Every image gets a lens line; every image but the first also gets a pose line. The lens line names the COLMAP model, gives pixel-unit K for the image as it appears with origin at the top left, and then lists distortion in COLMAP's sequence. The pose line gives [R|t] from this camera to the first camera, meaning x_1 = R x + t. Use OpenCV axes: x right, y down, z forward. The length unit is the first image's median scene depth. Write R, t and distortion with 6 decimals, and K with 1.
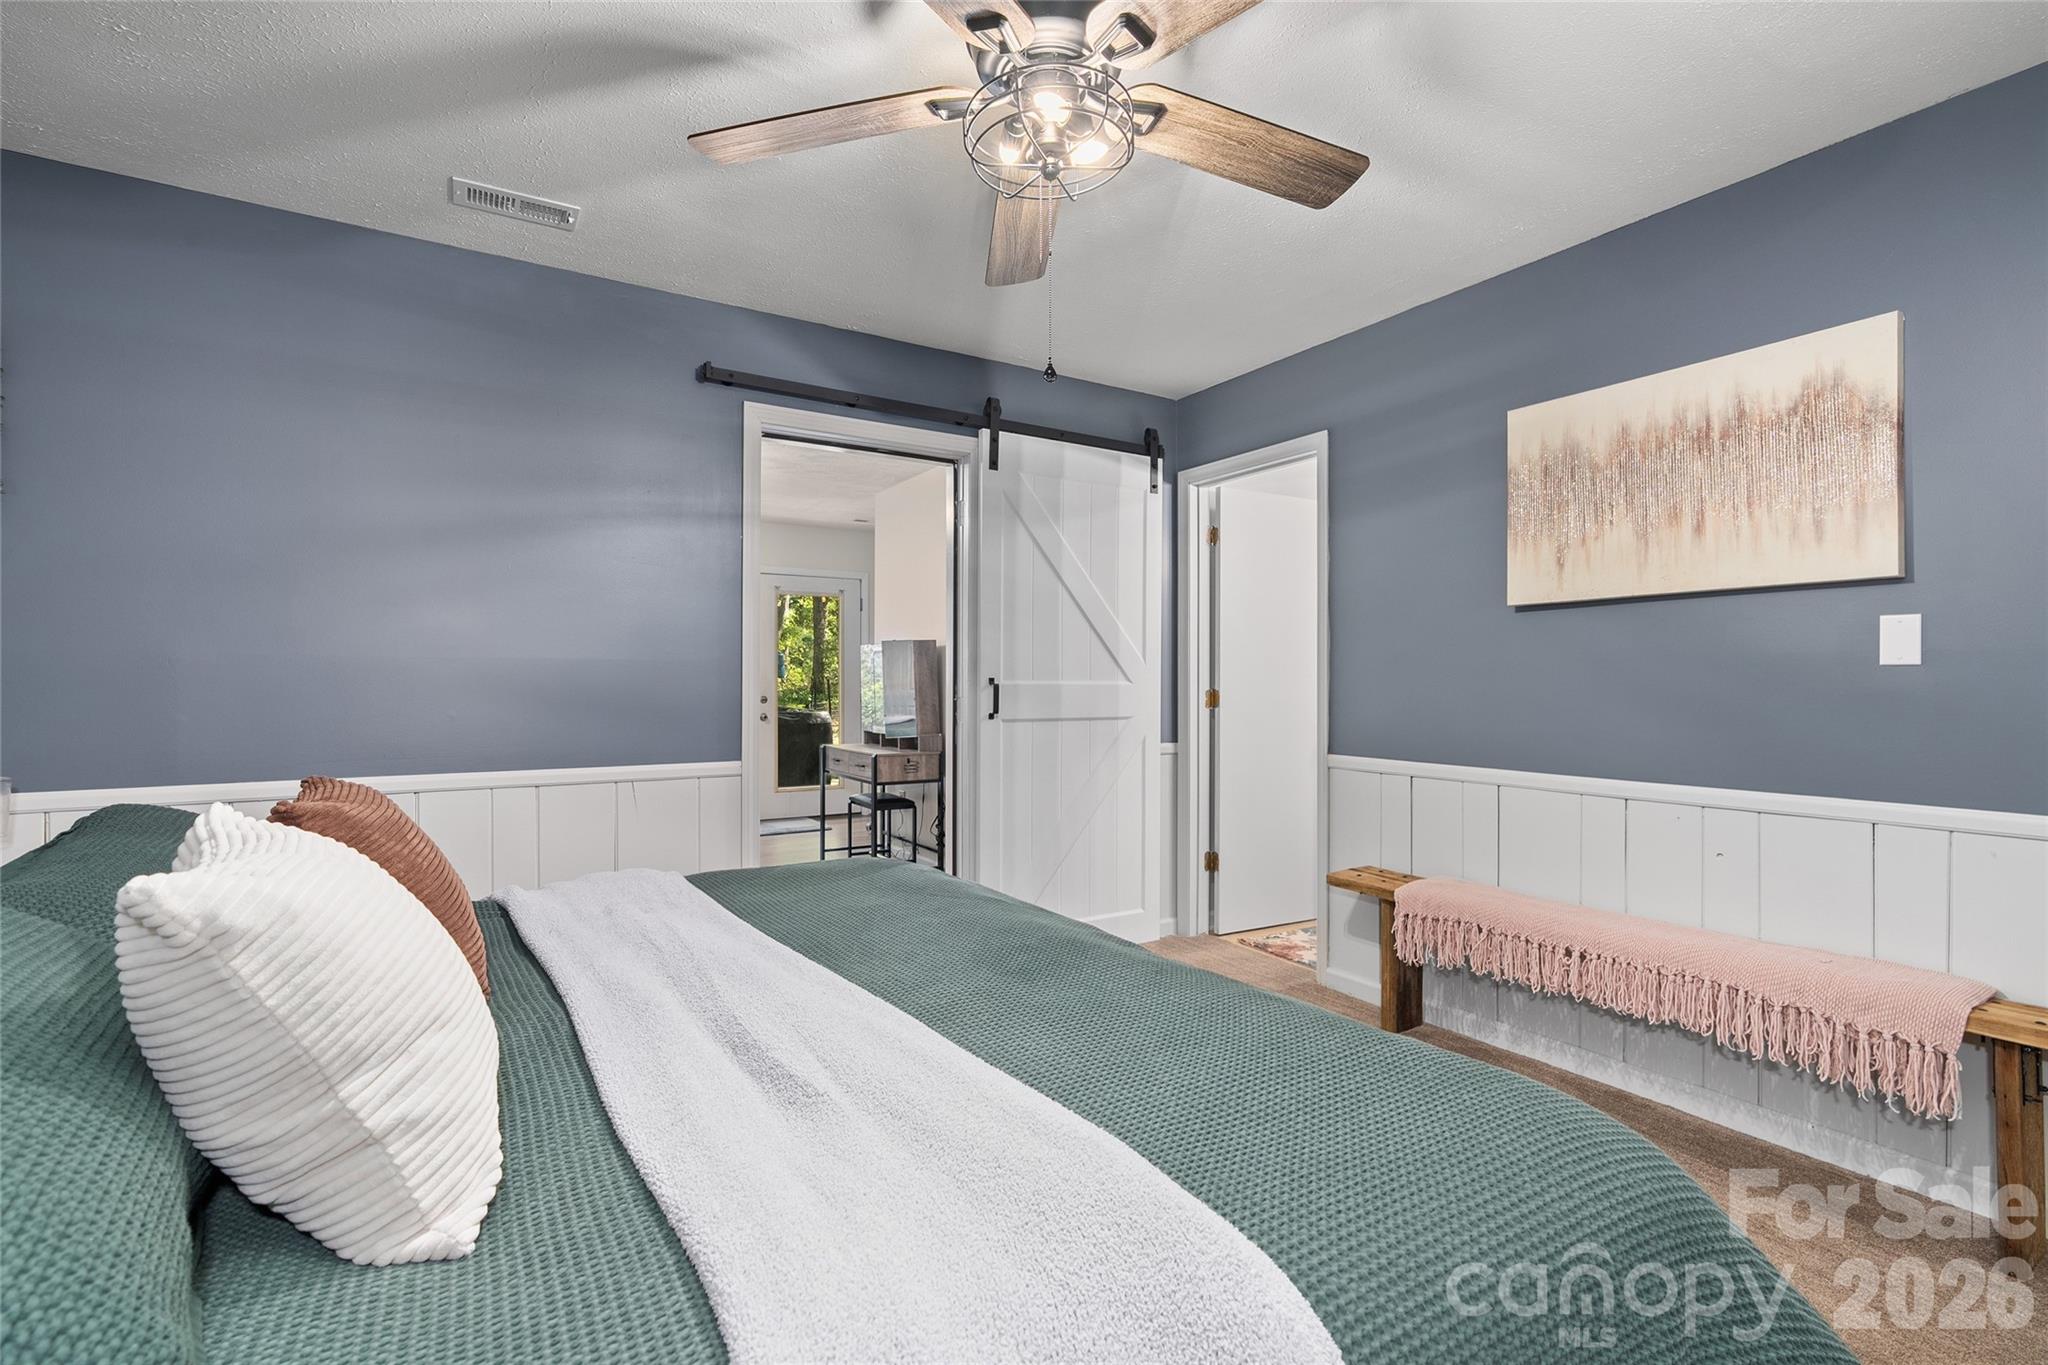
lens RADIAL K [[933.6, 0, 1020.5], [0, 933.6, 695.9], [0, 0, 1]] dist [-0.002292, 0.001785]
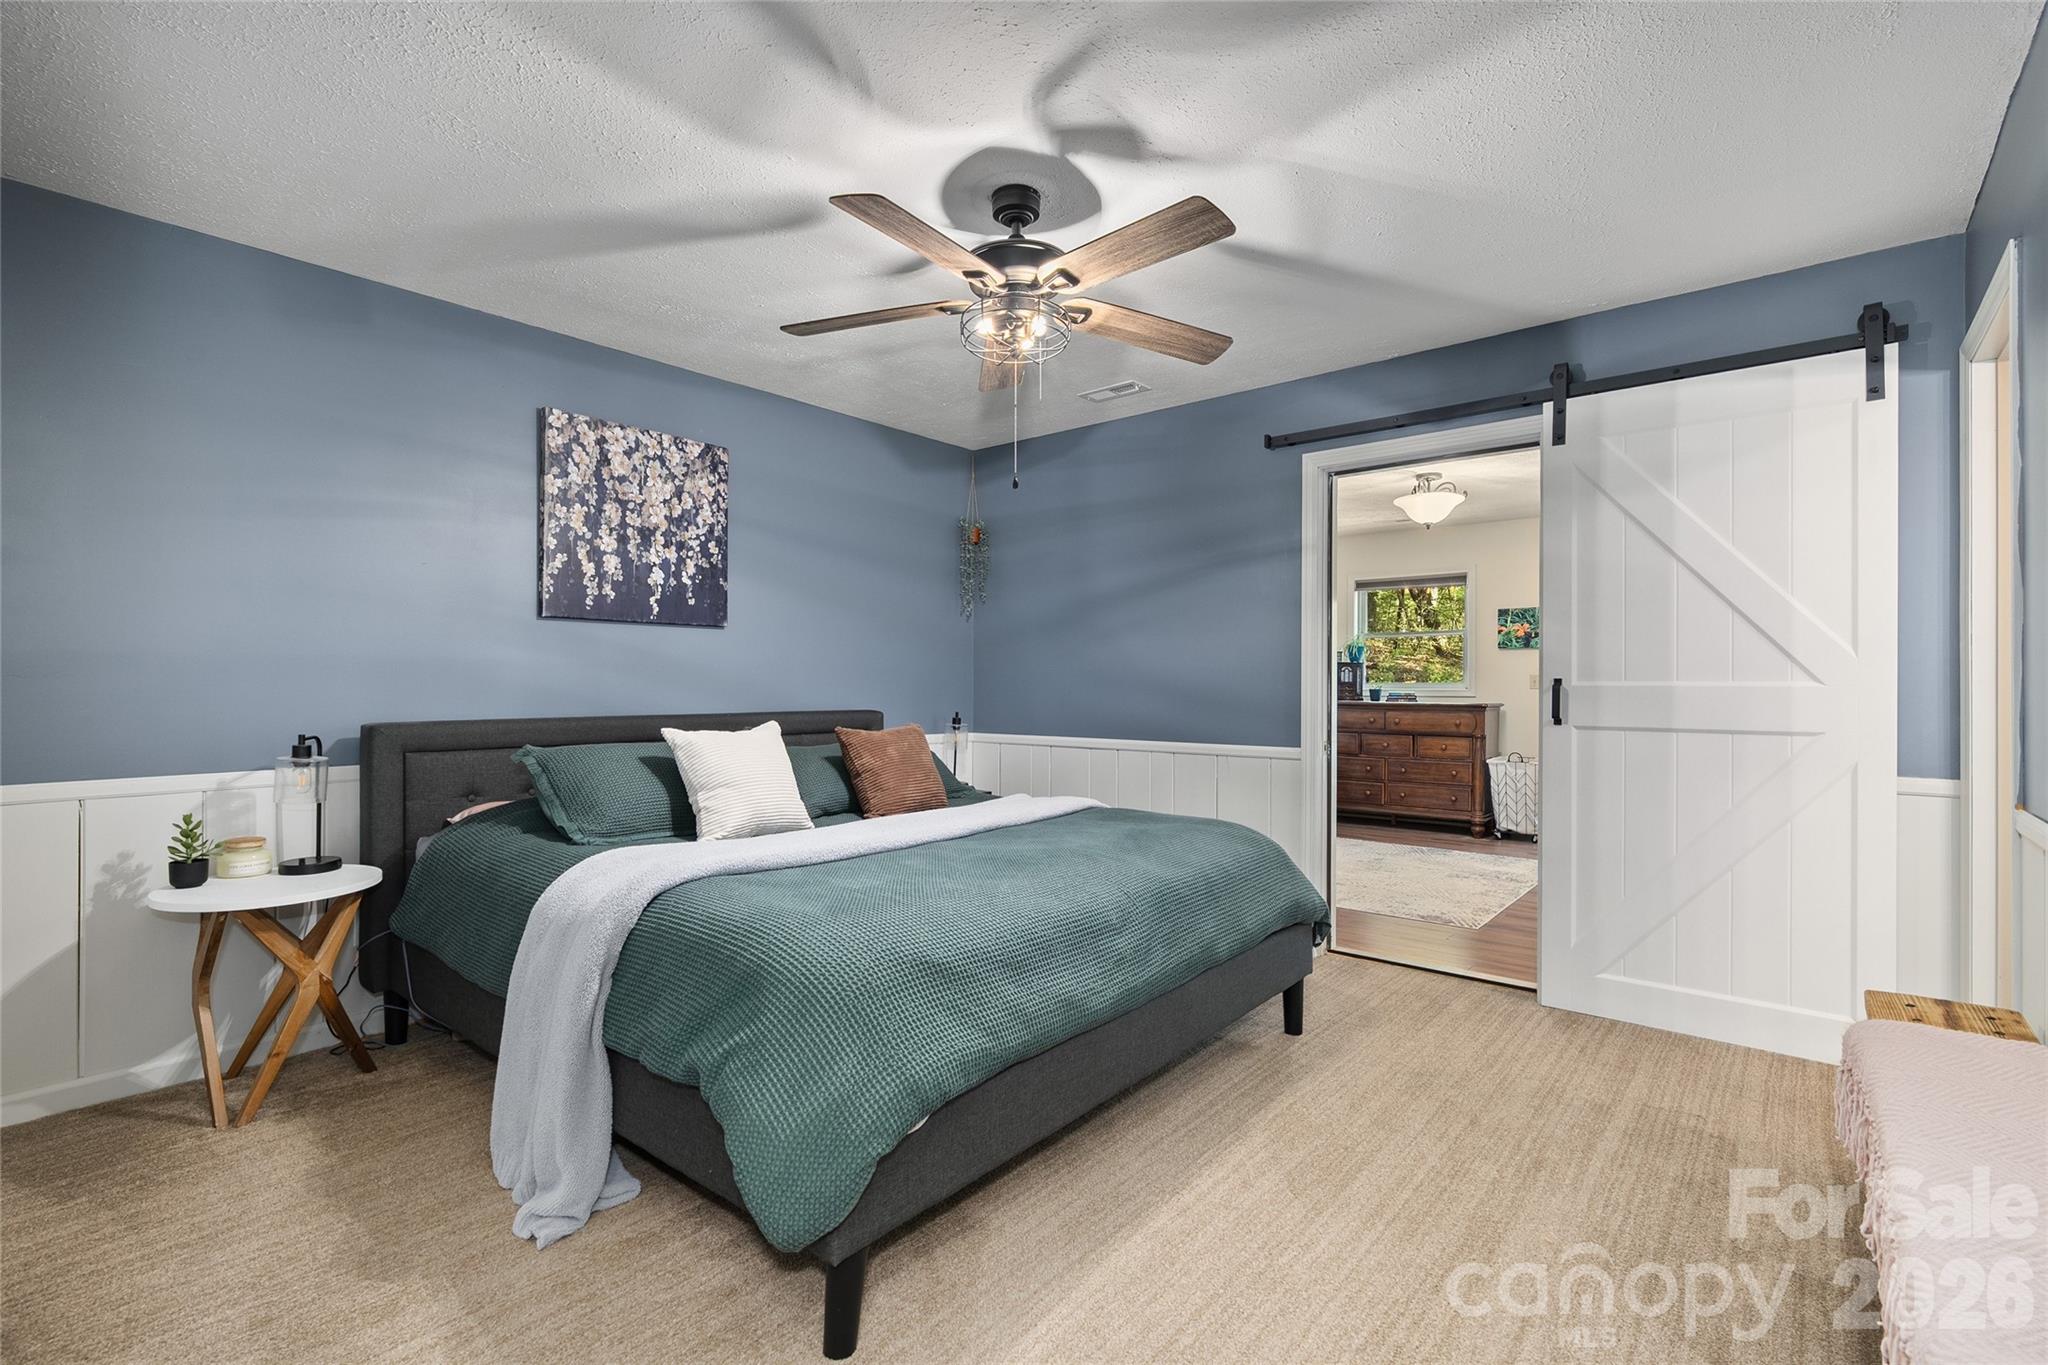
lens RADIAL K [[933.6, 0, 1016.6], [0, 933.6, 689.0], [0, 0, 1]] dist [-0.002292, 0.001785]
pose [[0.299867, 0.004776, -0.953969, 0.657092], [-0.018326, 0.999832, -0.000755, 0.001142], [0.953805, 0.017709, 0.299904, 0.238535]]
